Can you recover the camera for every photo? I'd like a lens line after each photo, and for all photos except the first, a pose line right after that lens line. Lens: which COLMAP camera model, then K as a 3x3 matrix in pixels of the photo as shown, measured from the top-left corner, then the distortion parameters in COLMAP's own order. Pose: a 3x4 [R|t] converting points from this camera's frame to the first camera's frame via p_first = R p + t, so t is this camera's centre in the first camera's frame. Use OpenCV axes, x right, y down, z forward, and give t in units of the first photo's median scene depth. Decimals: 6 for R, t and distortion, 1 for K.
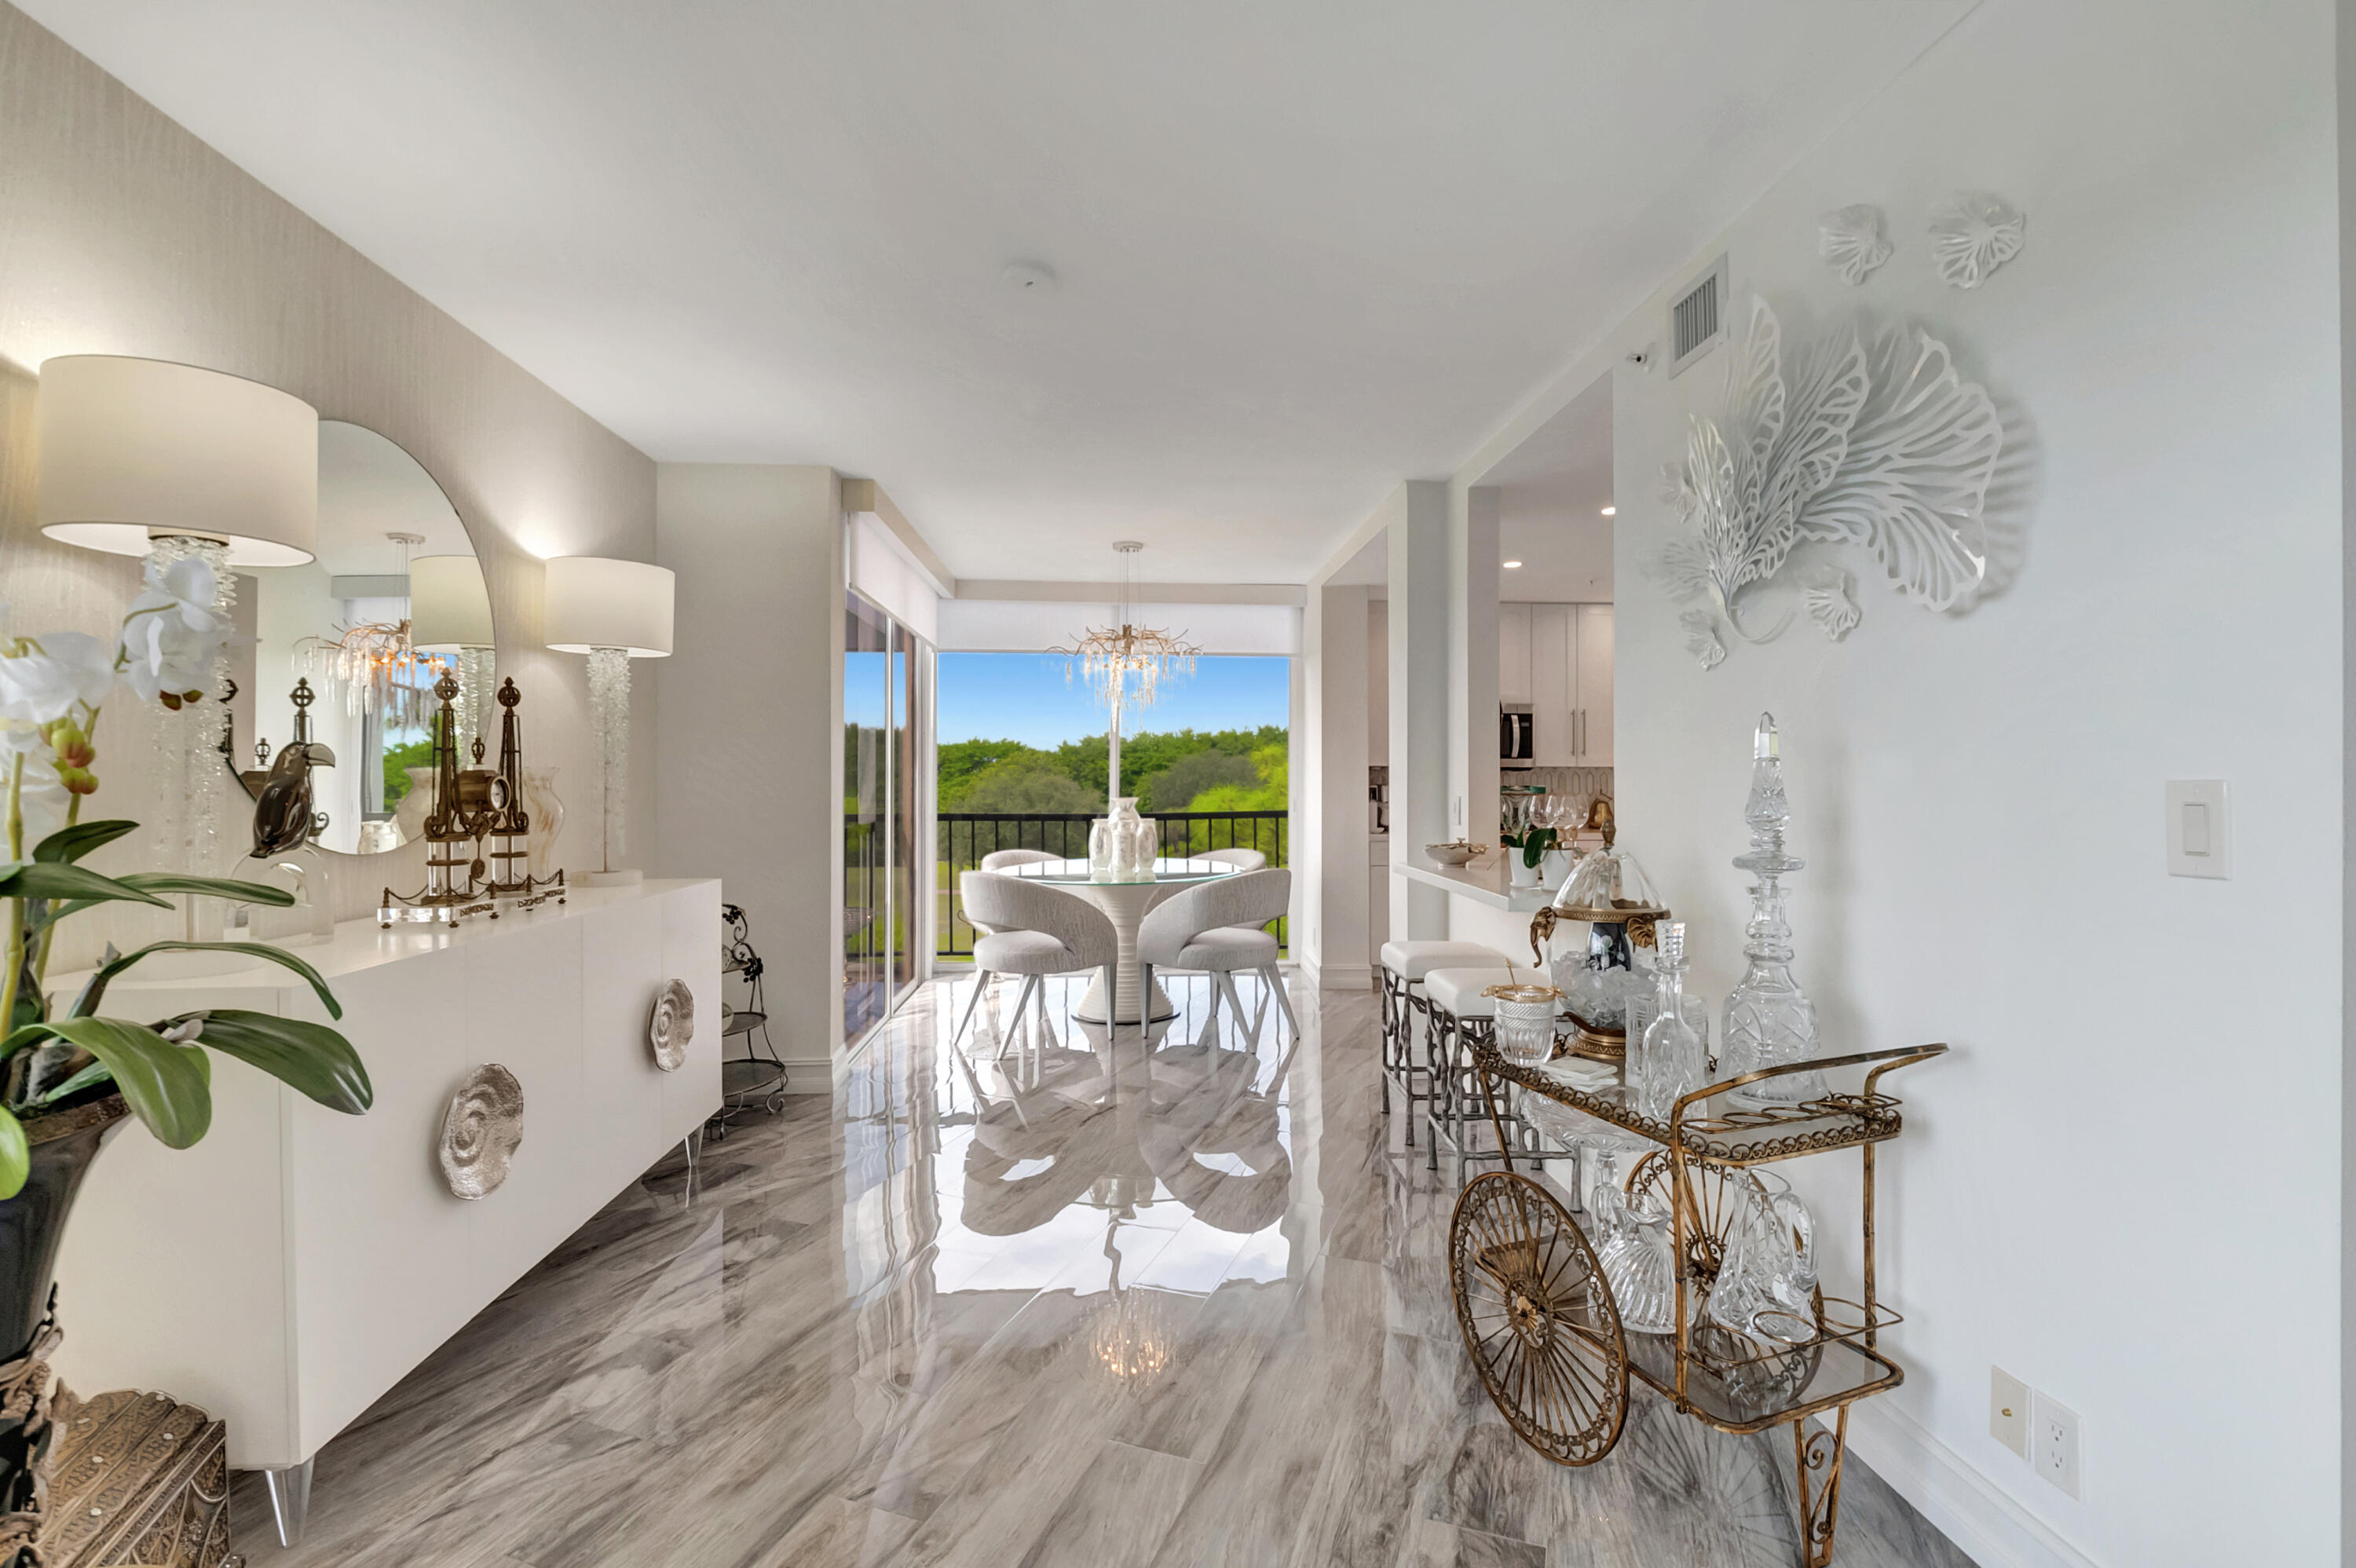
lens RADIAL K [[1047.3, 0, 1175.1], [0, 1047.3, 764.7], [0, 0, 1]] dist [-0.002986, -0.004208]
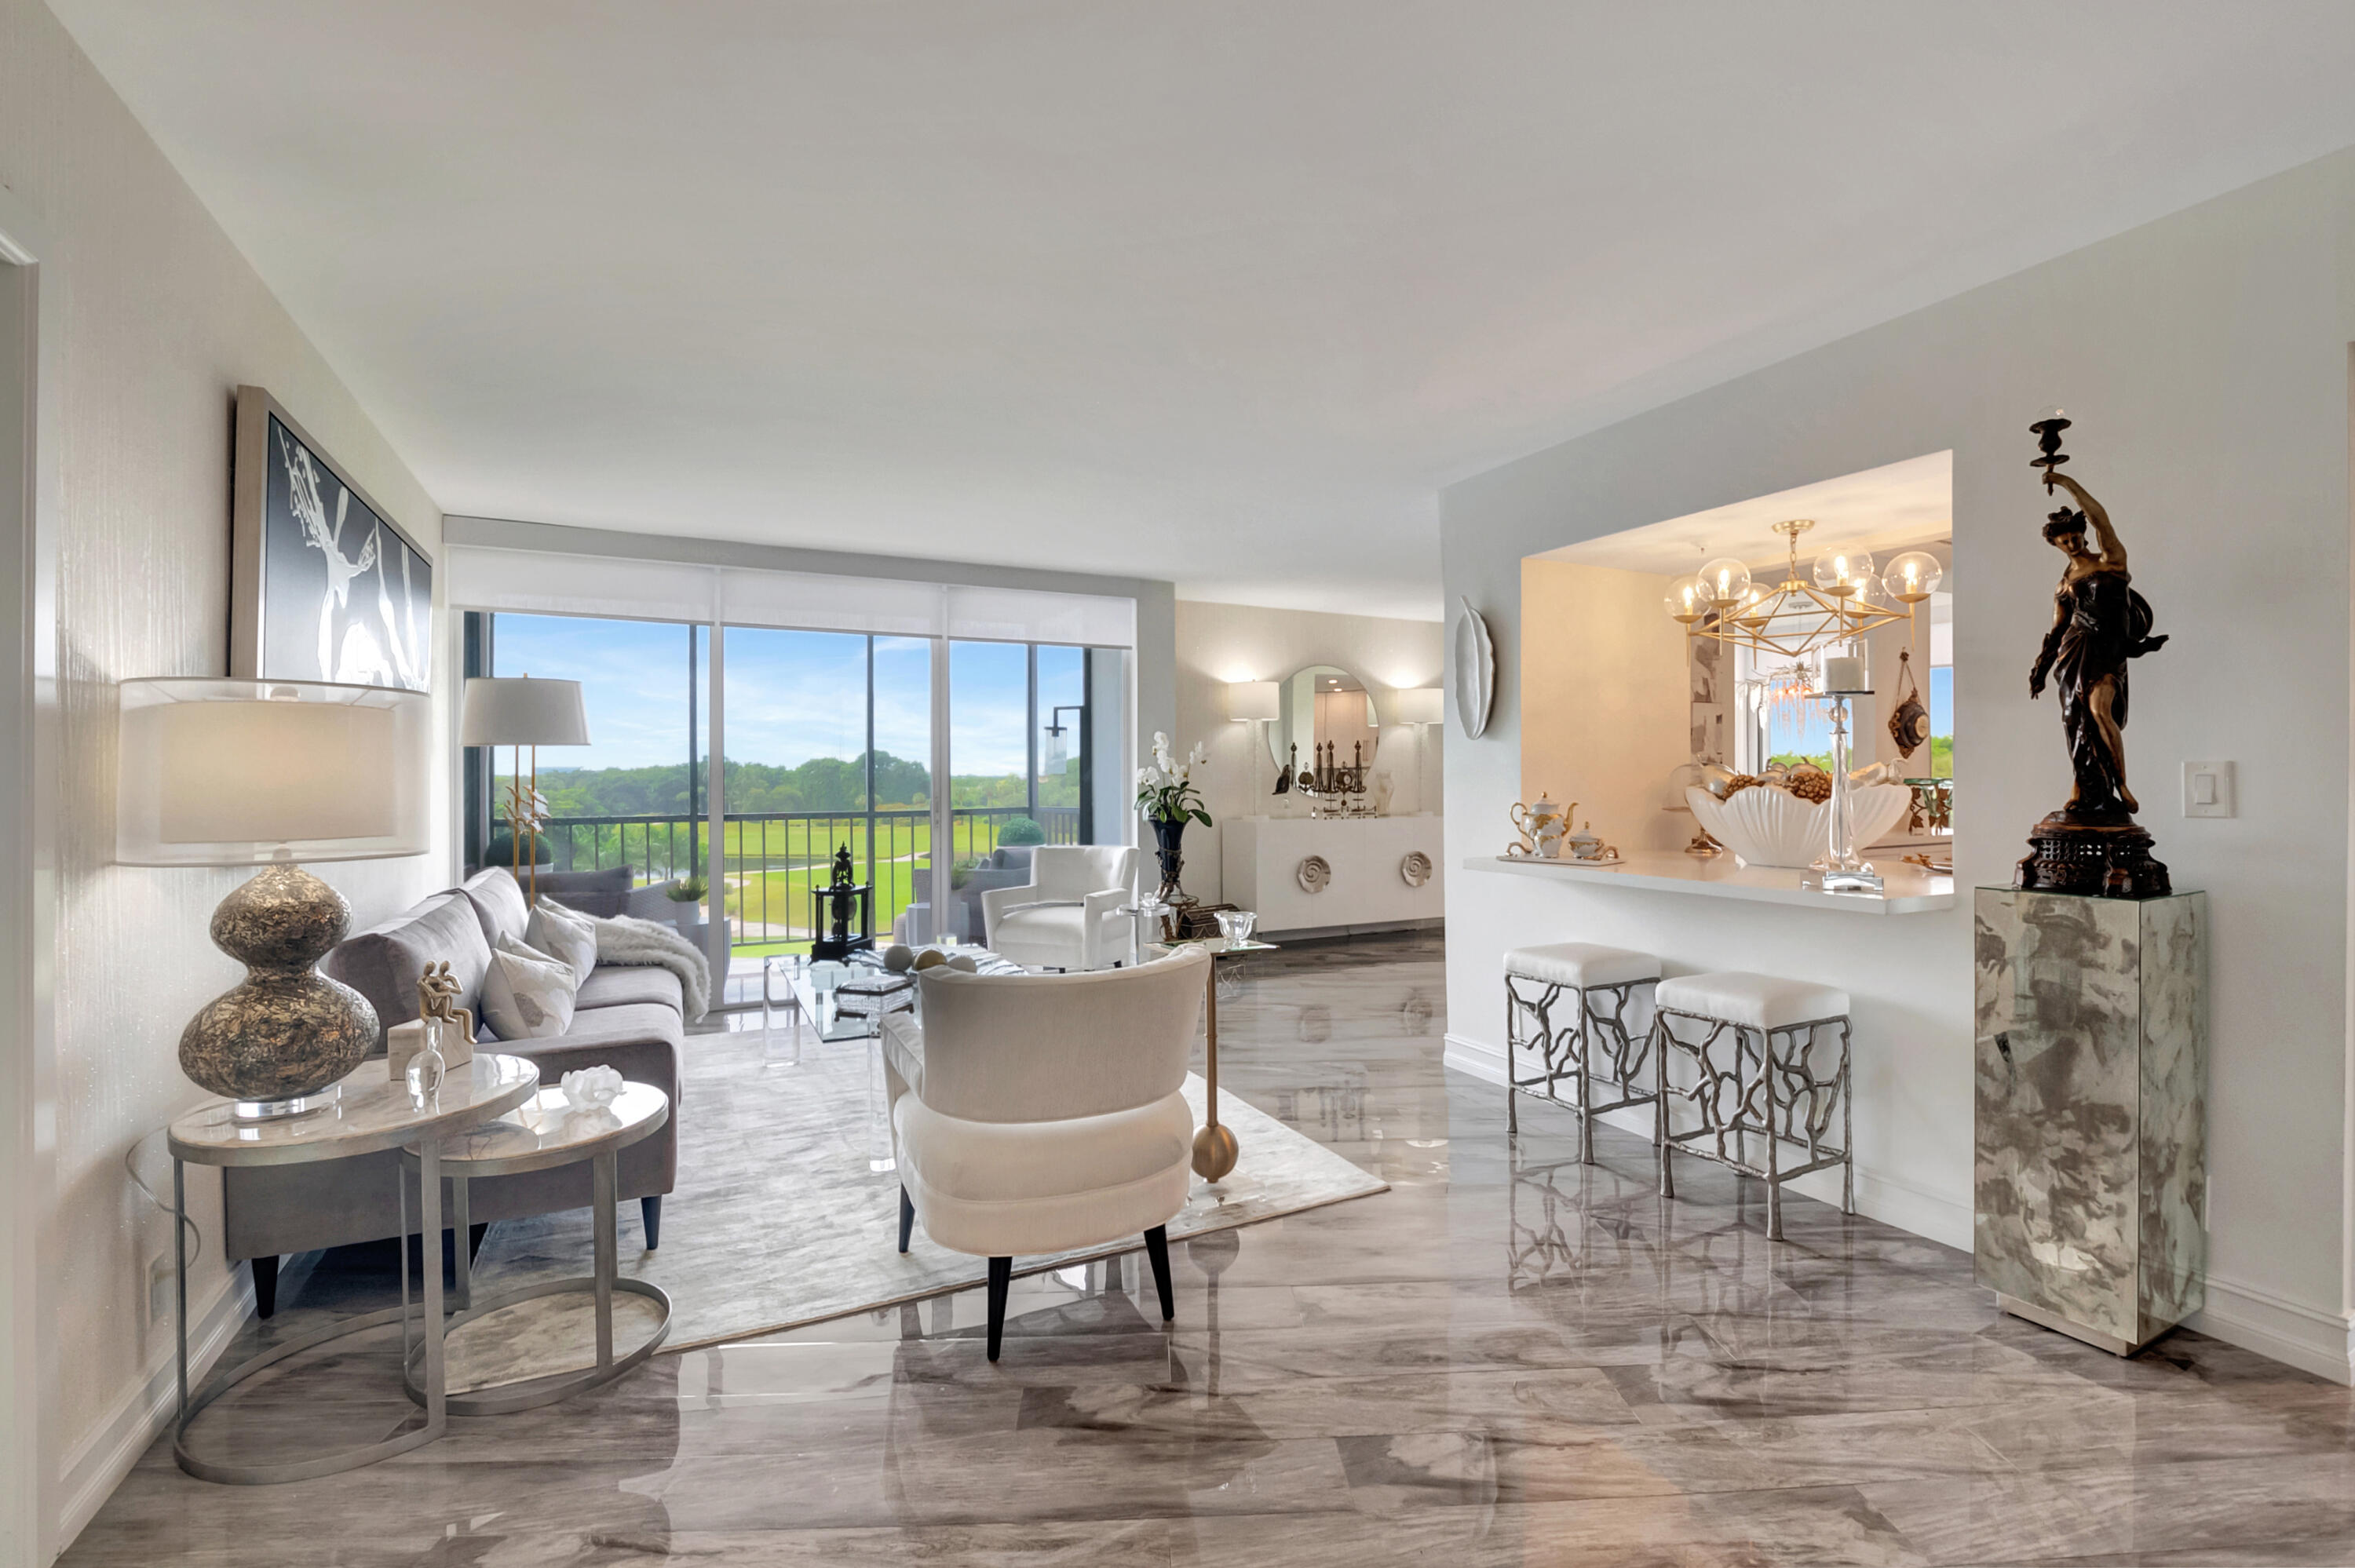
lens RADIAL K [[1046.8, 0, 1189.7], [0, 1046.8, 768.4], [0, 0, 1]] dist [-0.002986, -0.004208]
pose [[0.399828, -0.009265, -0.916543, 1.064645], [0.013724, 0.999897, -0.004121, 0.001190], [0.916487, -0.010931, 0.399914, -0.357271]]
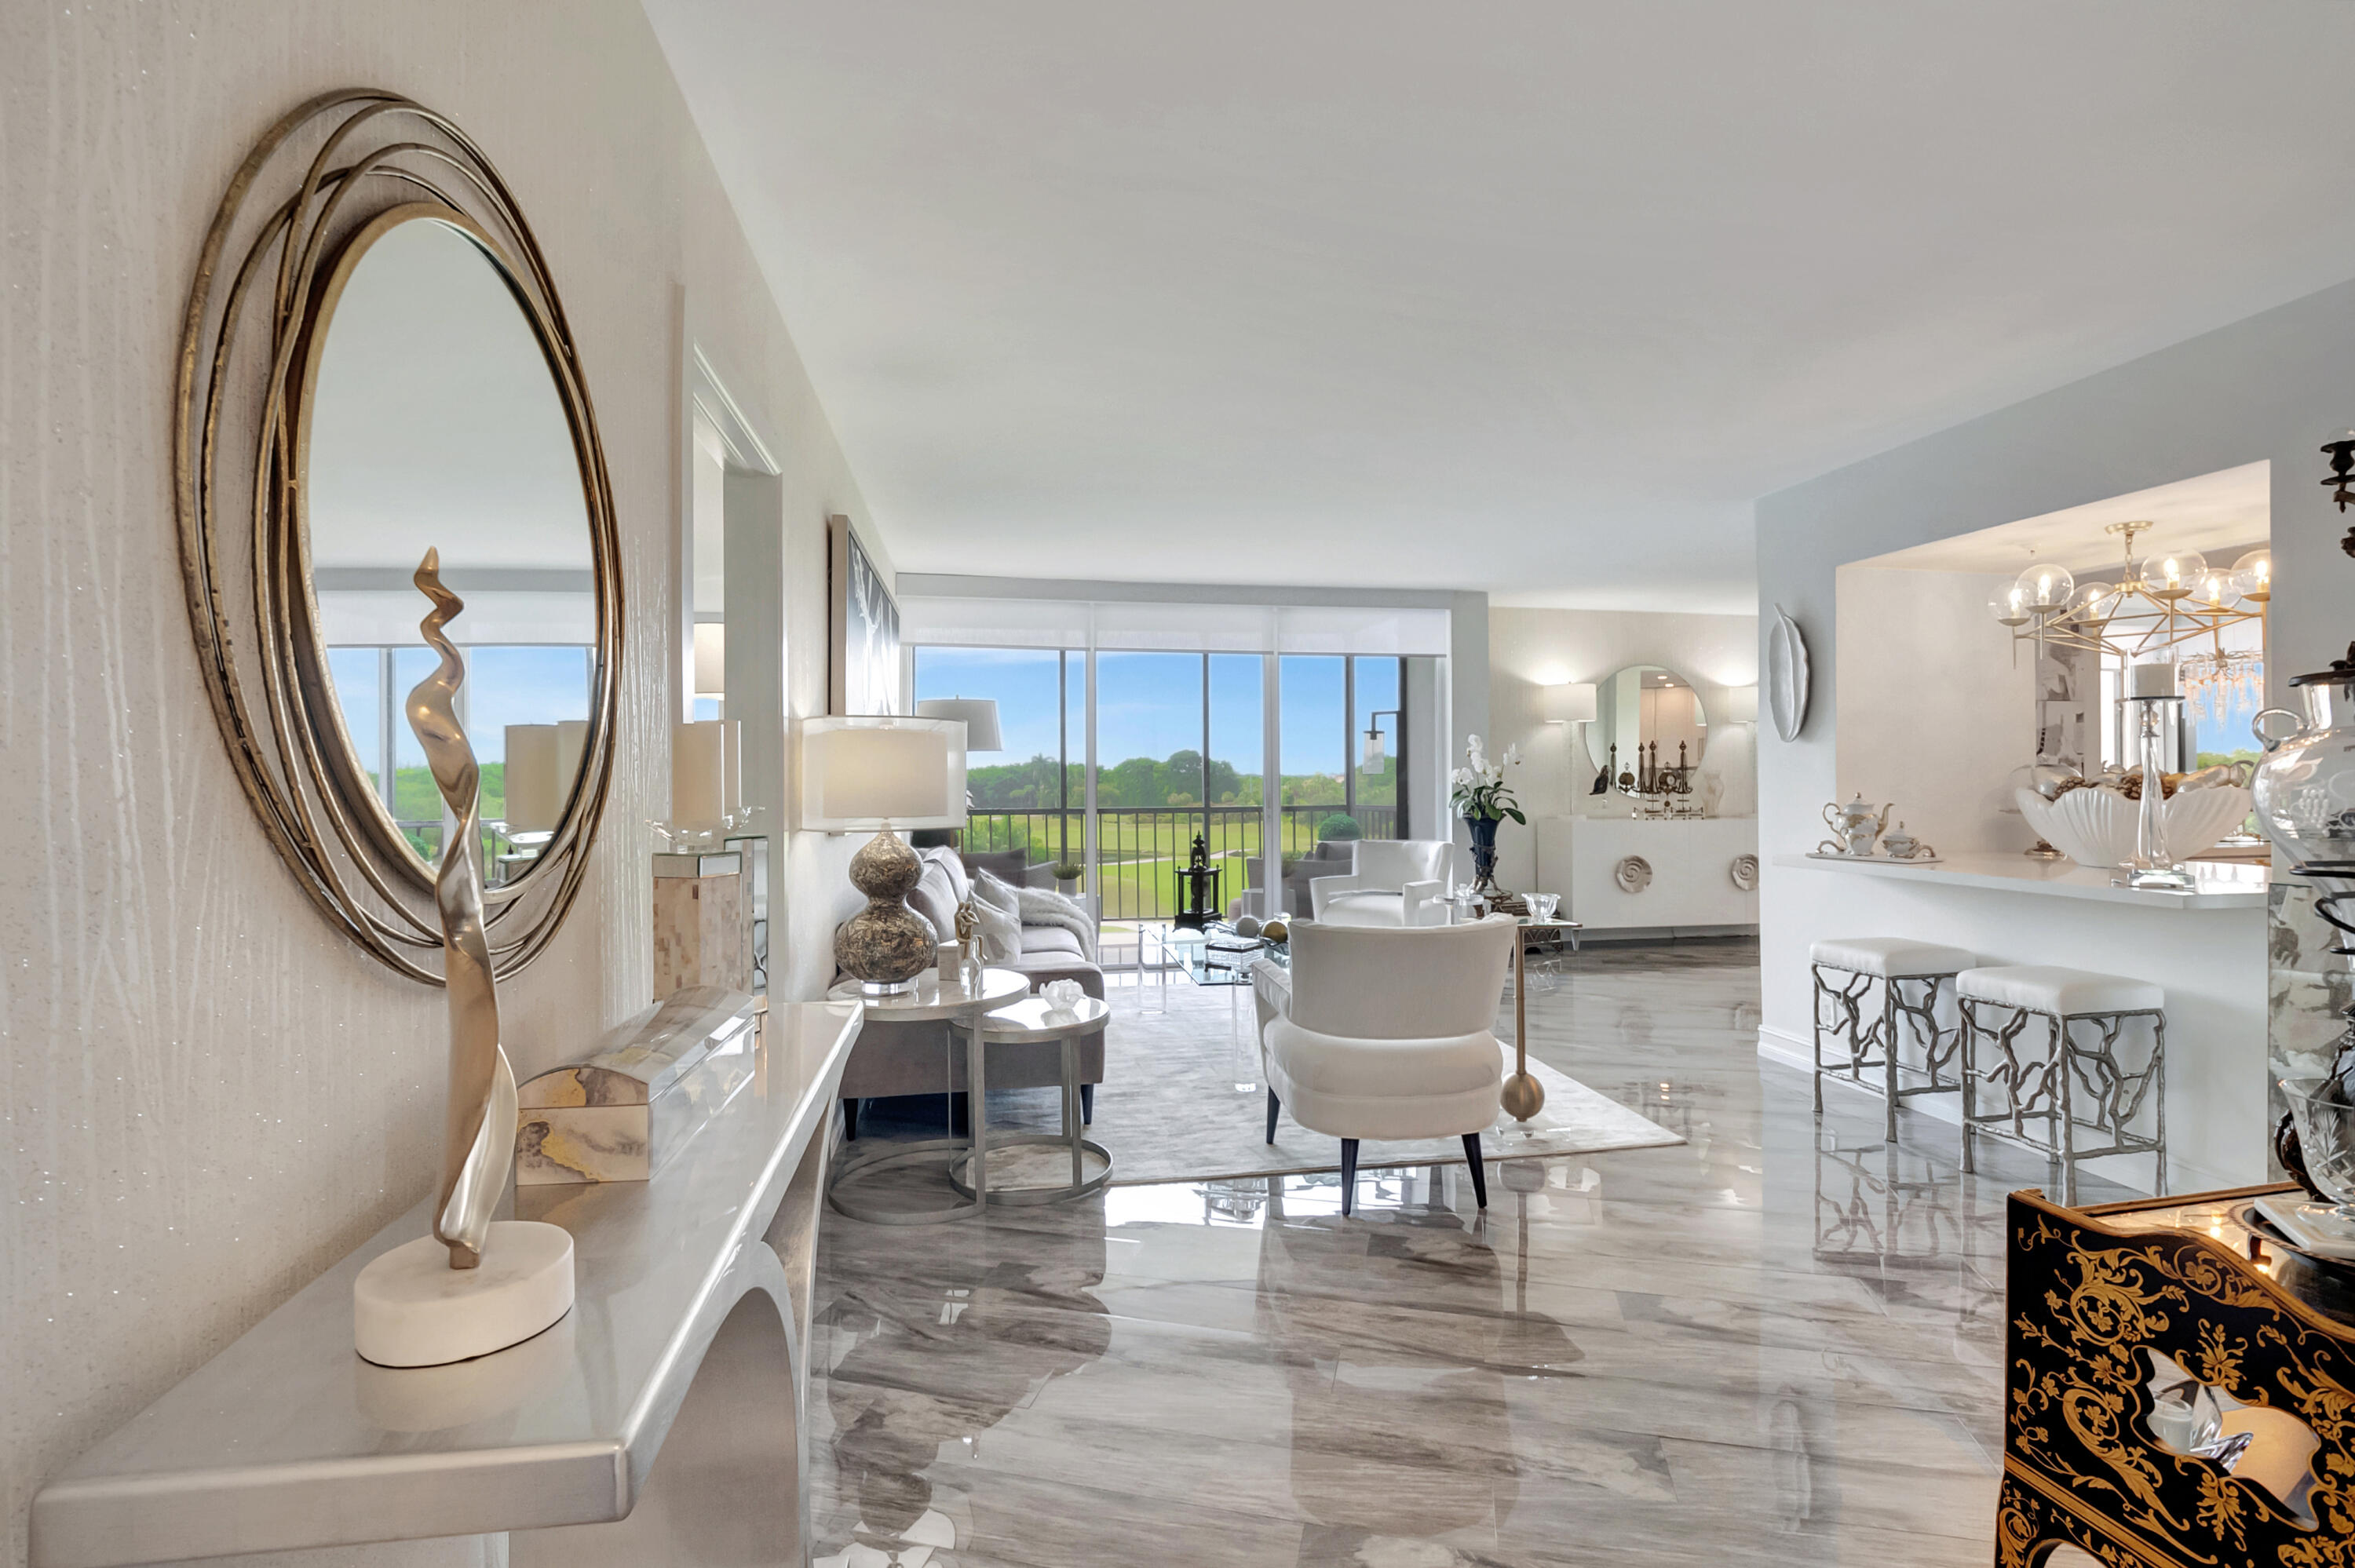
lens RADIAL K [[1046.8, 0, 1196.0], [0, 1046.8, 759.7], [0, 0, 1]] dist [-0.002986, -0.004208]
pose [[0.122914, -0.017229, -0.992268, 1.170679], [0.012117, 0.999801, -0.015859, 0.000631], [0.992343, -0.010074, 0.123099, -0.399979]]
